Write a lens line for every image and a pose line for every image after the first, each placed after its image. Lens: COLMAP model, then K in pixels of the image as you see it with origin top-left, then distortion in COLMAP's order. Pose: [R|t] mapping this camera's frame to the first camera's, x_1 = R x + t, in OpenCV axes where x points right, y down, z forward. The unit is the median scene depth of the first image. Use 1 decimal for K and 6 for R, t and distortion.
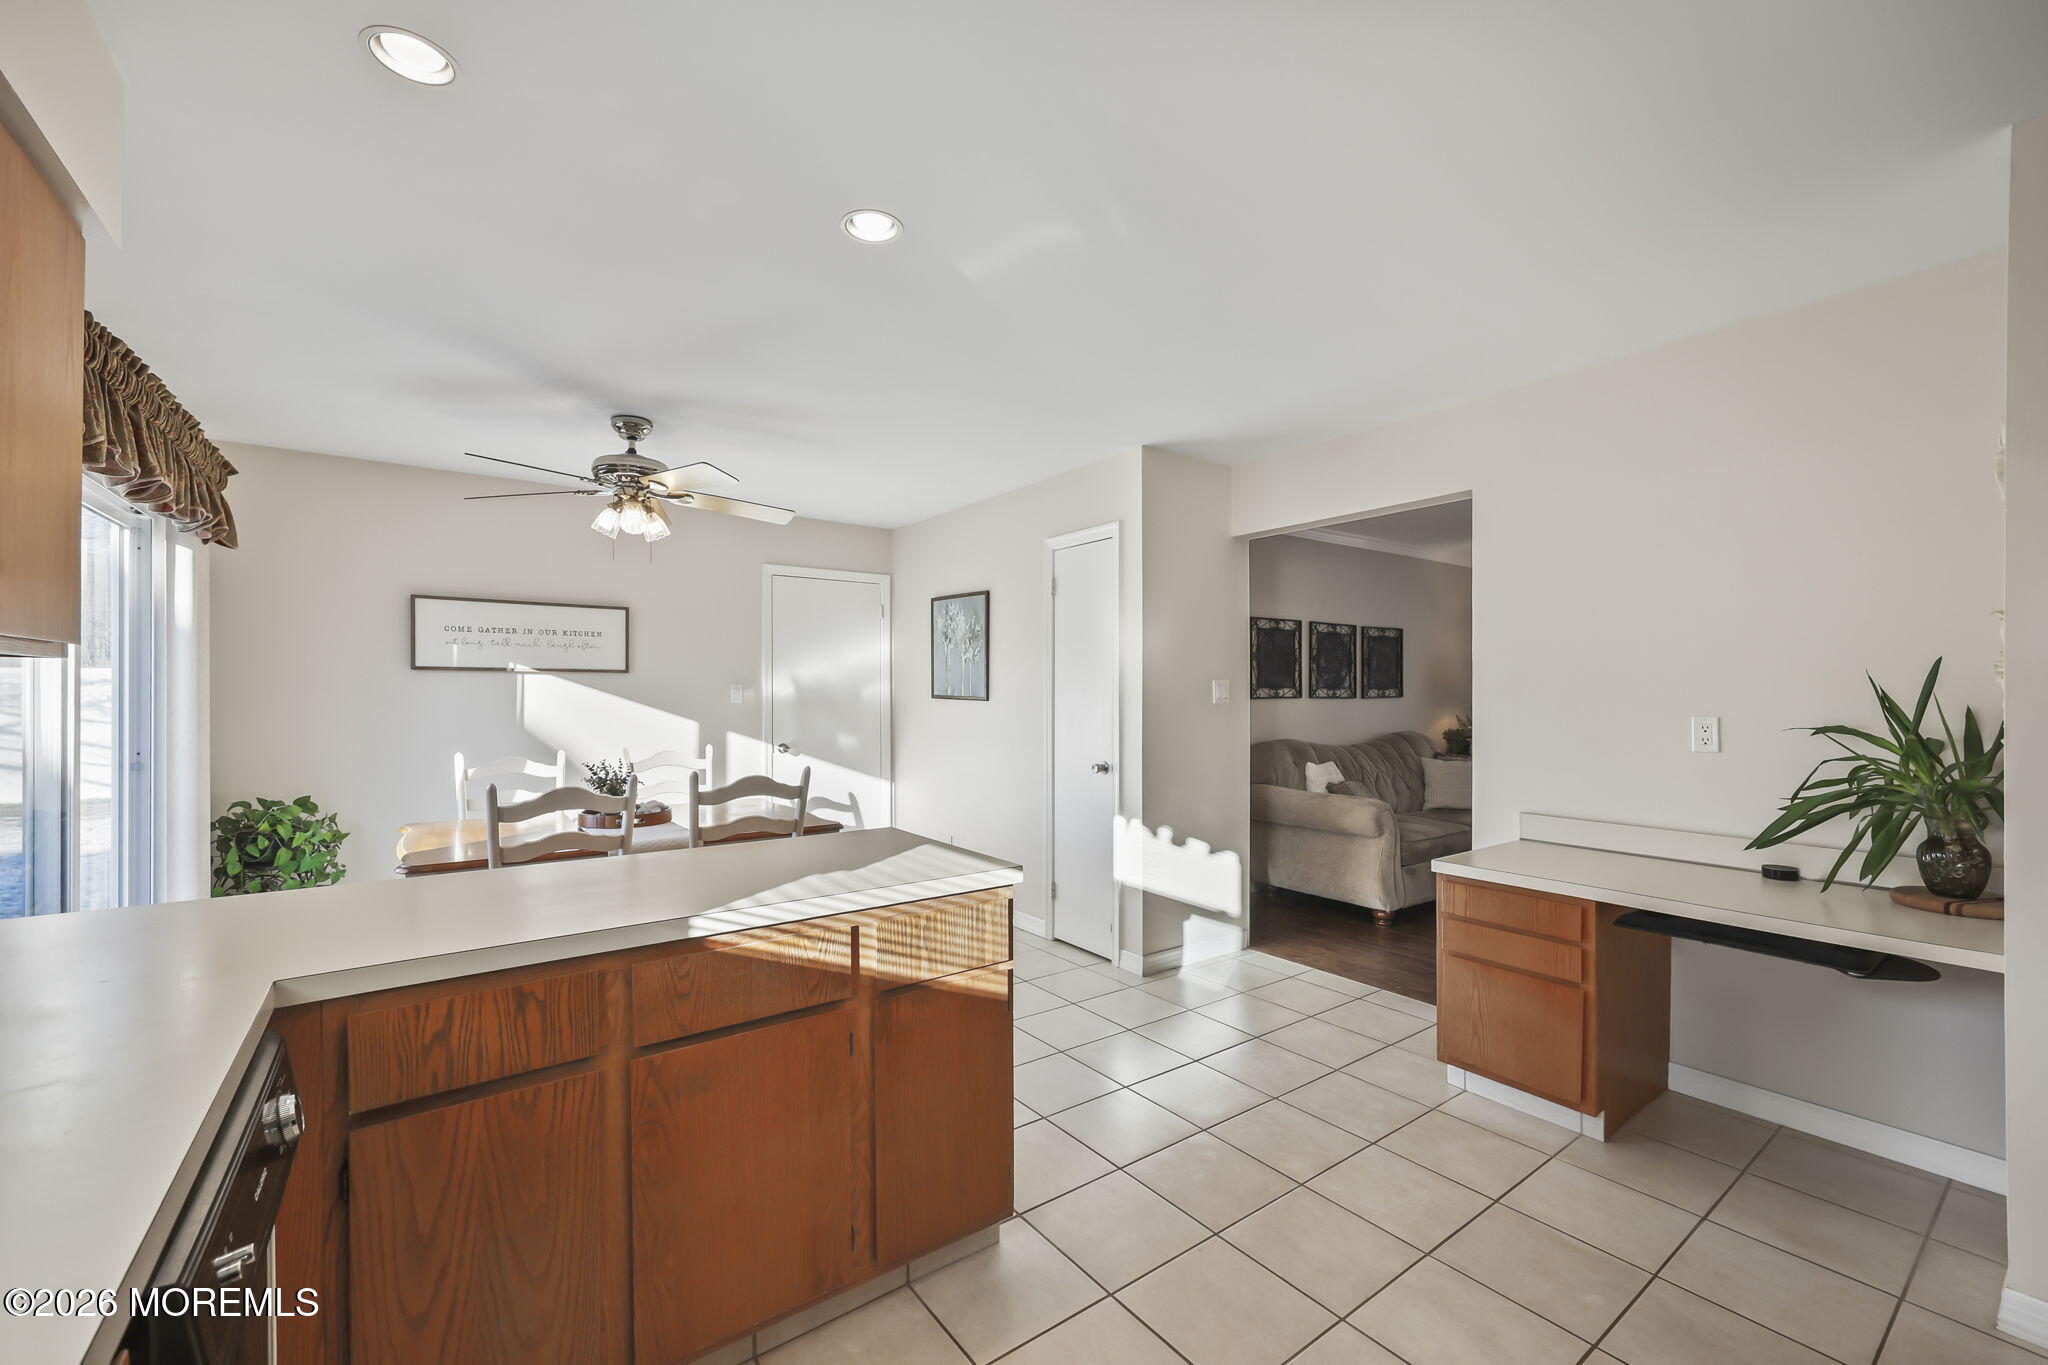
lens RADIAL K [[826.8, 0, 1025.7], [0, 826.8, 691.6], [0, 0, 1]] dist [0.001817, 0.000083]
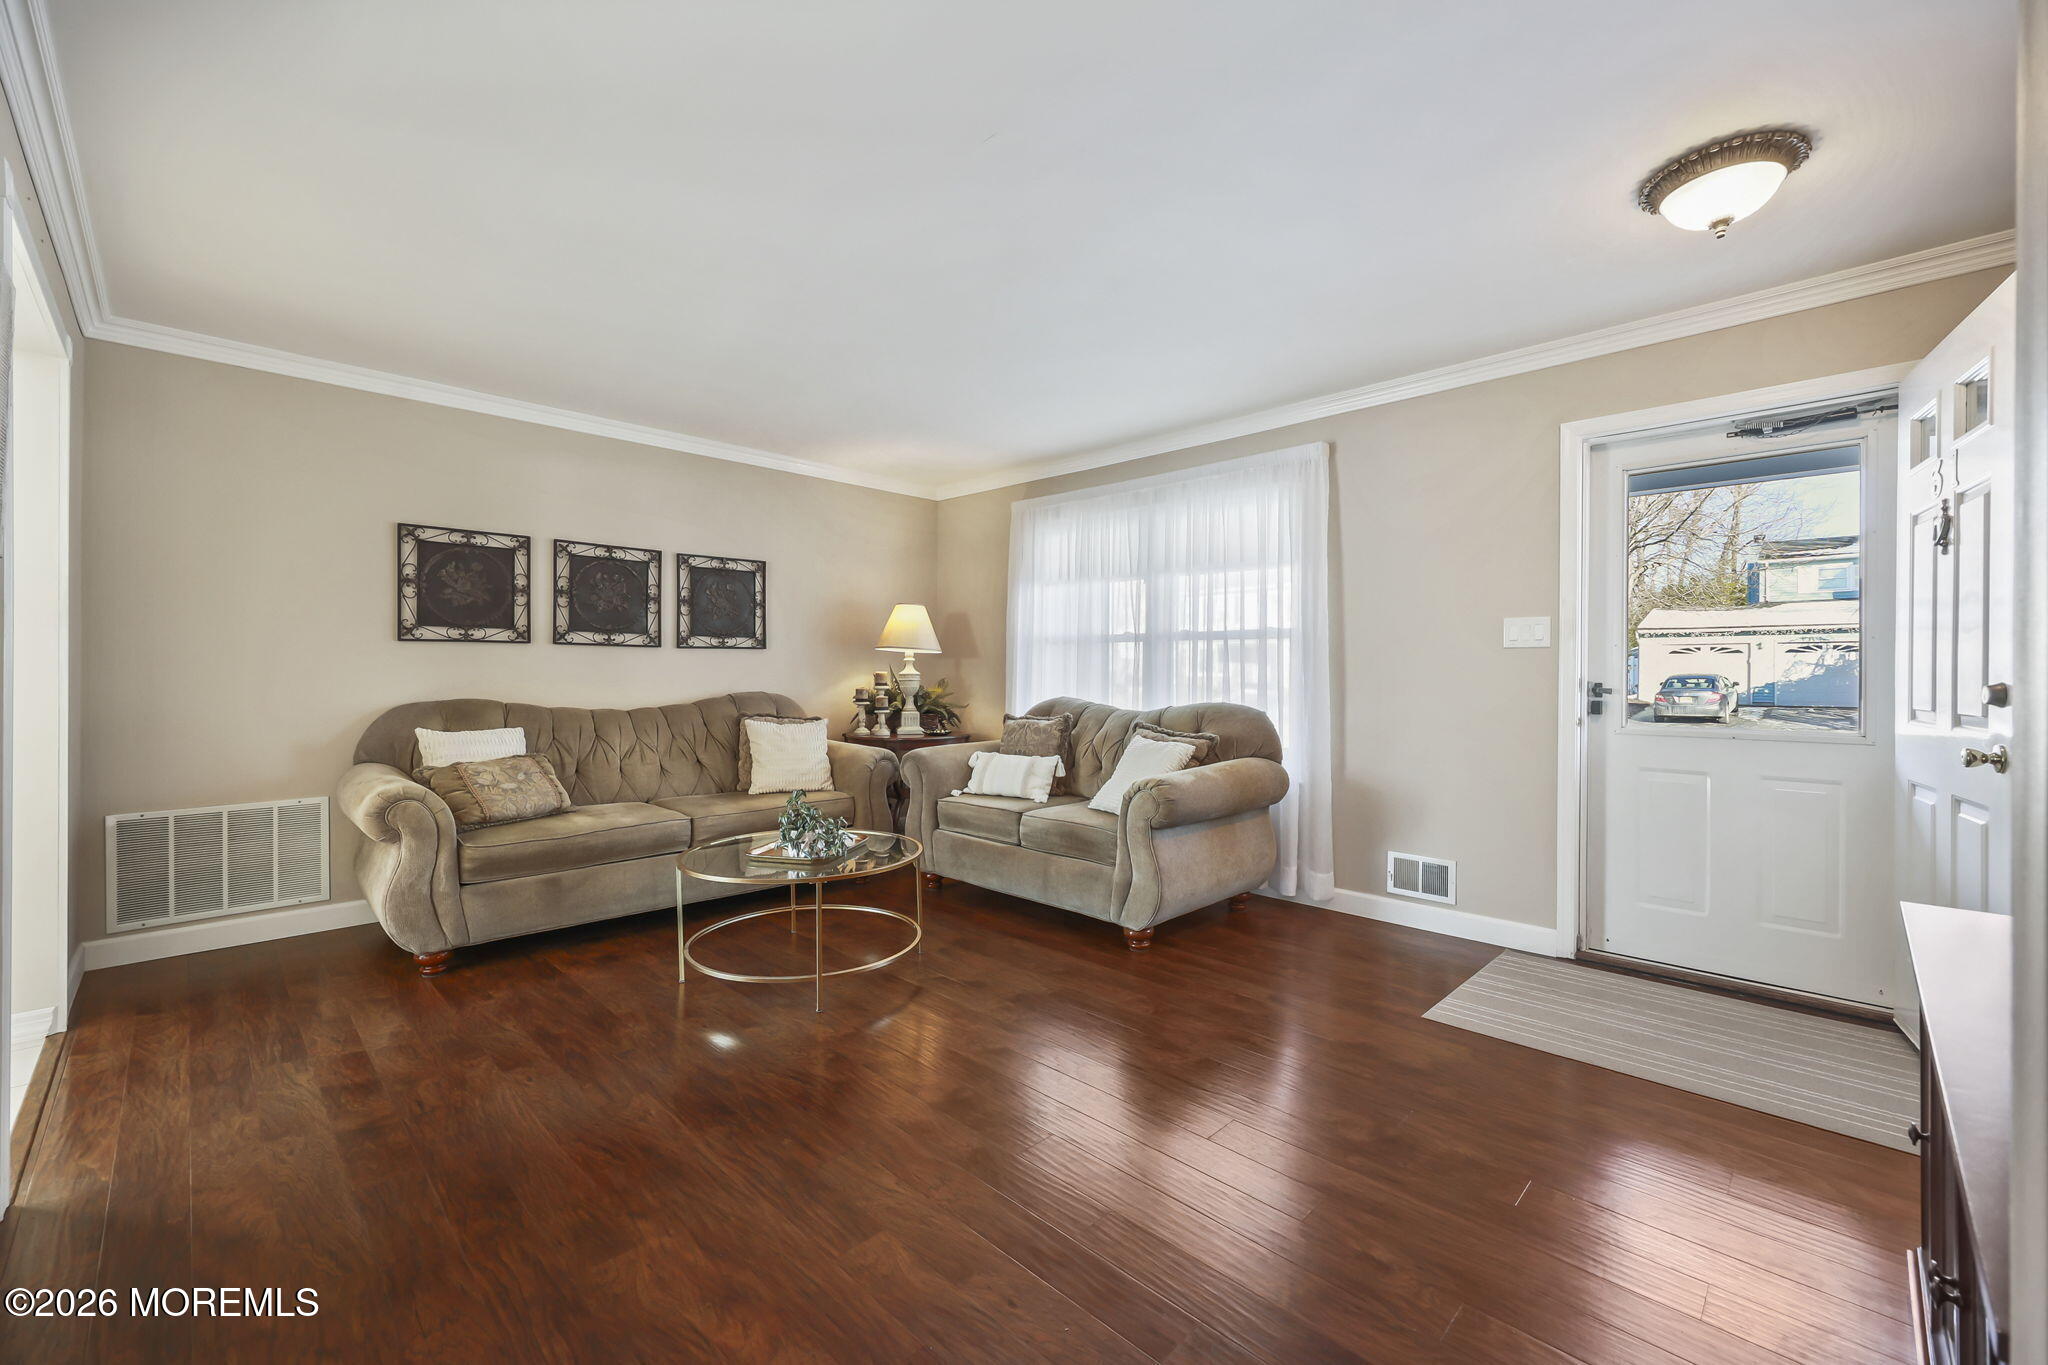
lens RADIAL K [[824.2, 0, 1028.8], [0, 824.2, 677.9], [0, 0, 1]] dist [-0.001571, -0.000202]
pose [[0.983940, 0.006430, 0.178386, 0.611679], [-0.008746, 0.999887, 0.012200, 0.024465], [-0.178288, -0.013565, 0.983885, 0.201248]]
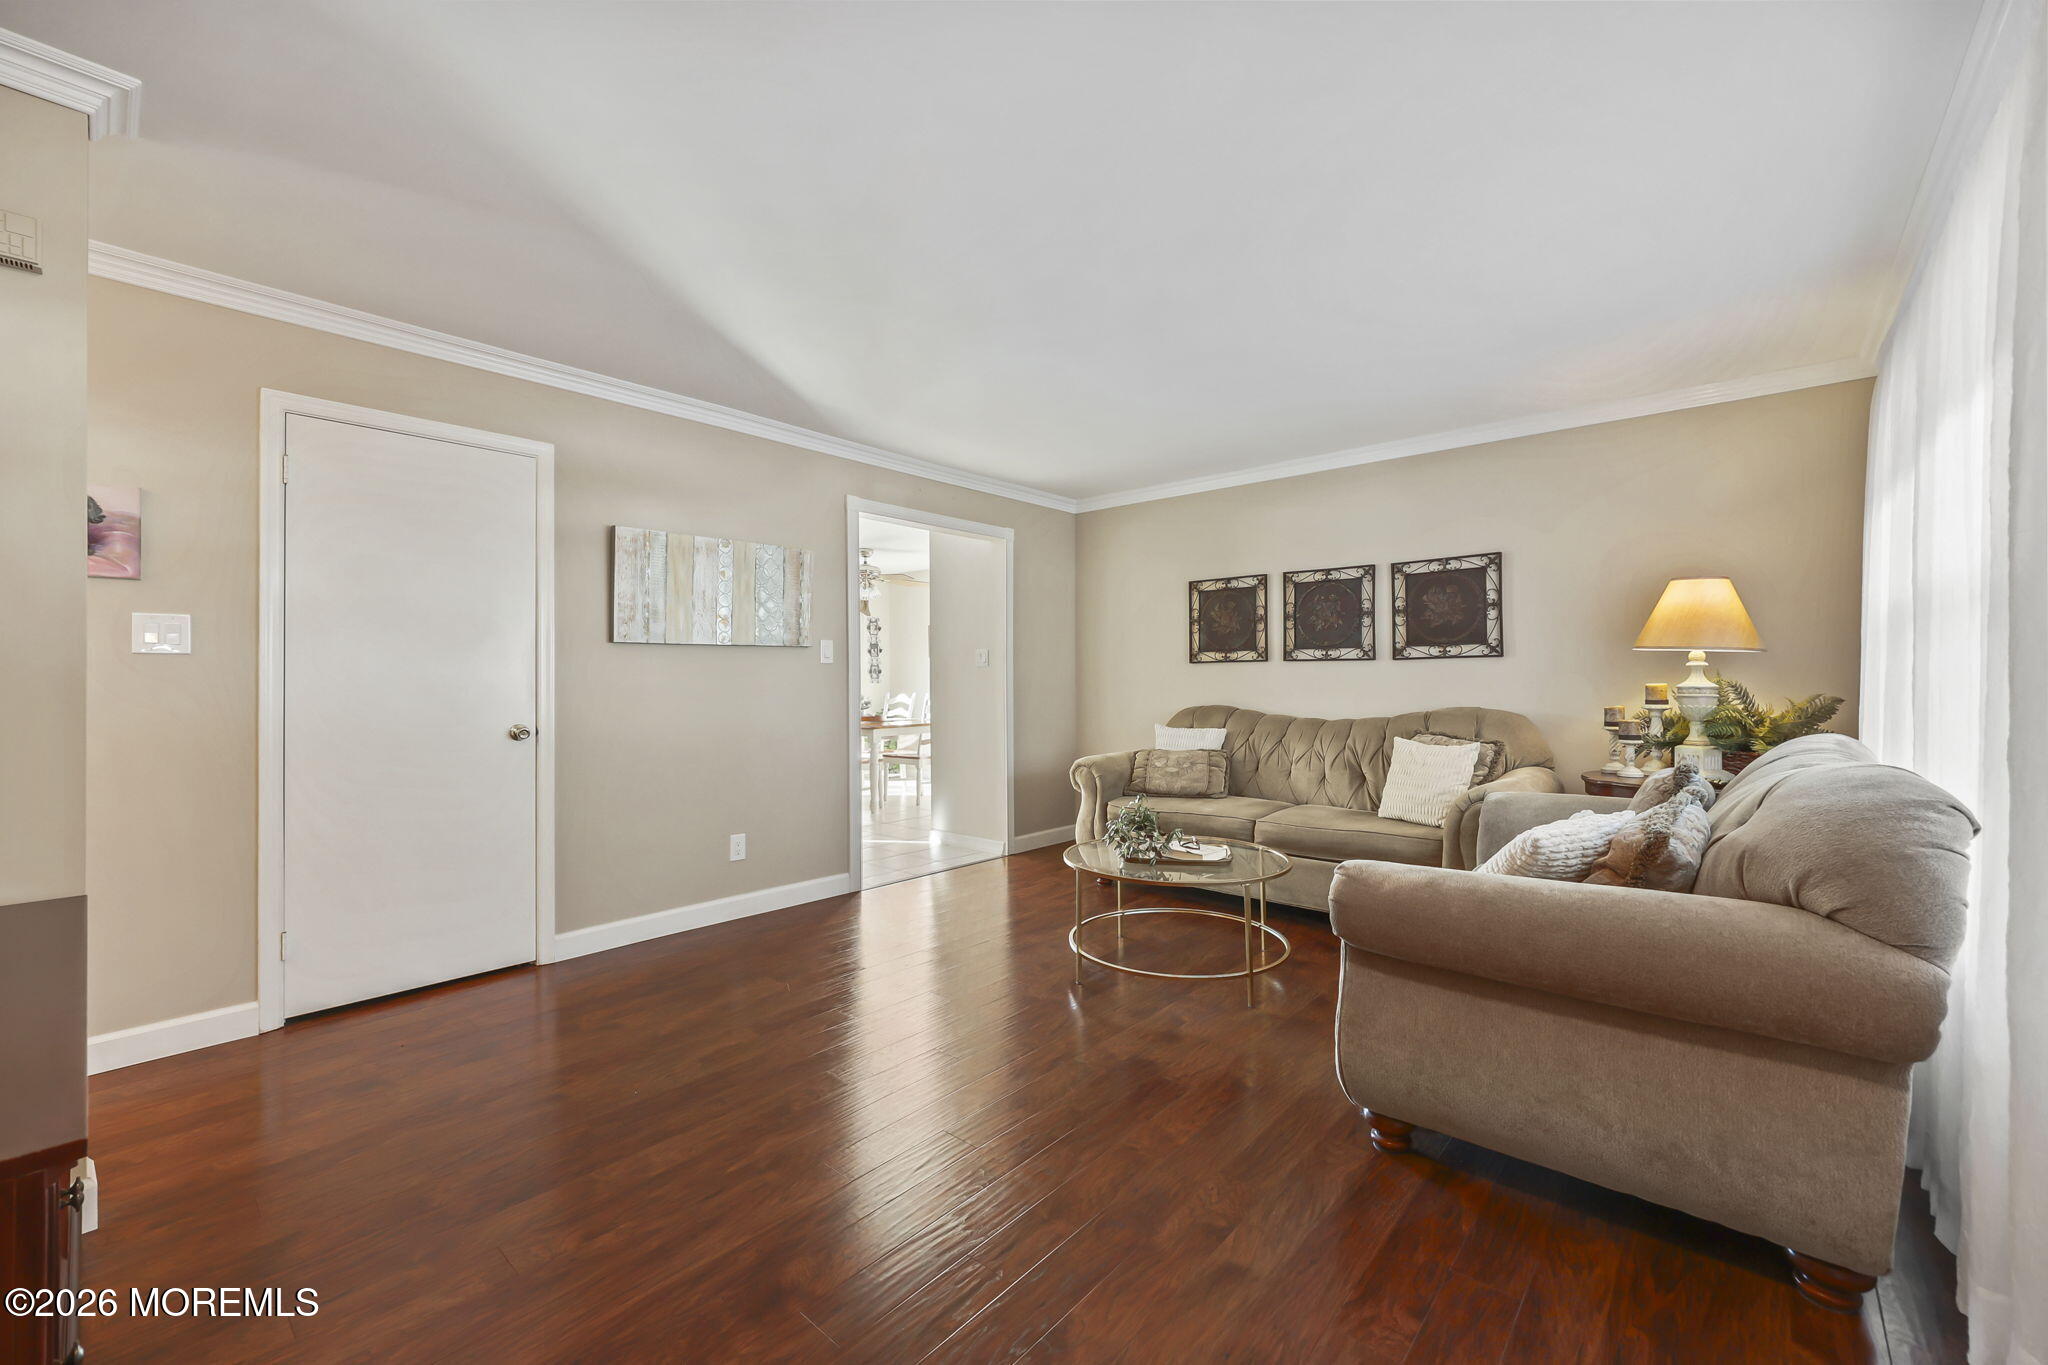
lens RADIAL K [[824.2, 0, 1028.8], [0, 824.2, 677.9], [0, 0, 1]] dist [-0.001571, -0.000202]
pose [[0.230544, -0.004234, -0.973053, 1.091905], [0.005119, 0.999982, -0.003138, 0.025897], [0.973048, -0.004258, 0.230562, 0.527535]]
